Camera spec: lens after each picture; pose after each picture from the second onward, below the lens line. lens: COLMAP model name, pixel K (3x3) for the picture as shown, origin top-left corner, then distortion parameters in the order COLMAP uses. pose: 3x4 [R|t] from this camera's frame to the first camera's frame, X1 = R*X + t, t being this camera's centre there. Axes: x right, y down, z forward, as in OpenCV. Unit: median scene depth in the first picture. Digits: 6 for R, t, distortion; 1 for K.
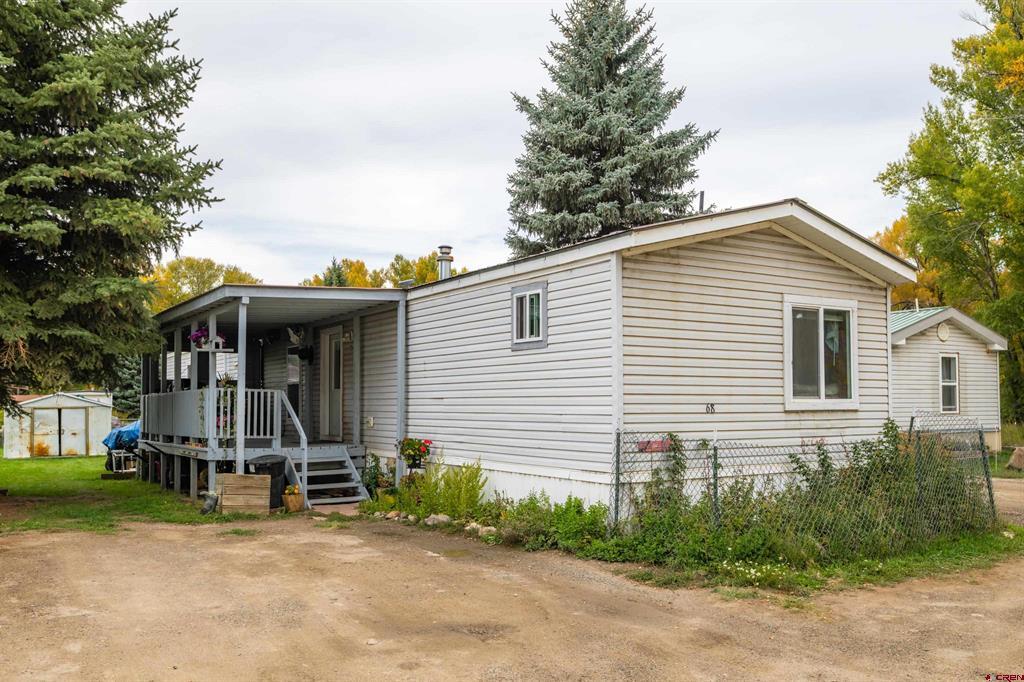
lens RADIAL K [[847.0, 0, 512.0], [0, 847.0, 341.0], [0, 0, 1]] dist [-0.010421, 0.017682]
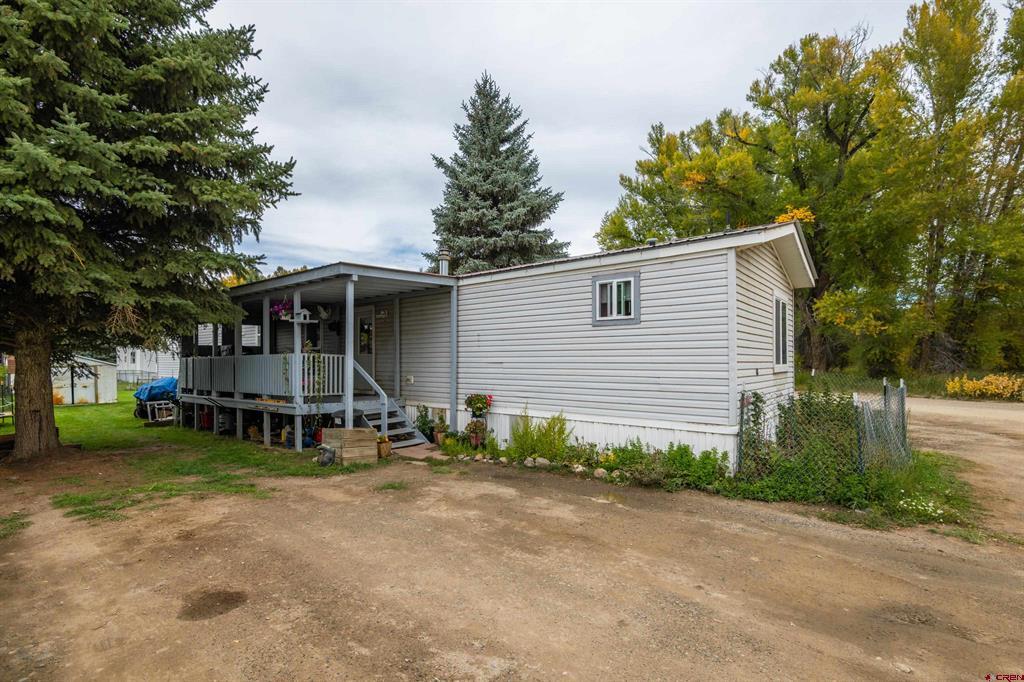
lens RADIAL K [[507.8, 0, 512.0], [0, 507.8, 341.0], [0, 0, 1]] dist [-0.001554, -0.002070]
pose [[0.963243, 0.013301, 0.268300, -0.251315], [-0.022116, 0.999309, 0.029862, 0.010605], [-0.267718, -0.034698, 0.962872, 0.237273]]
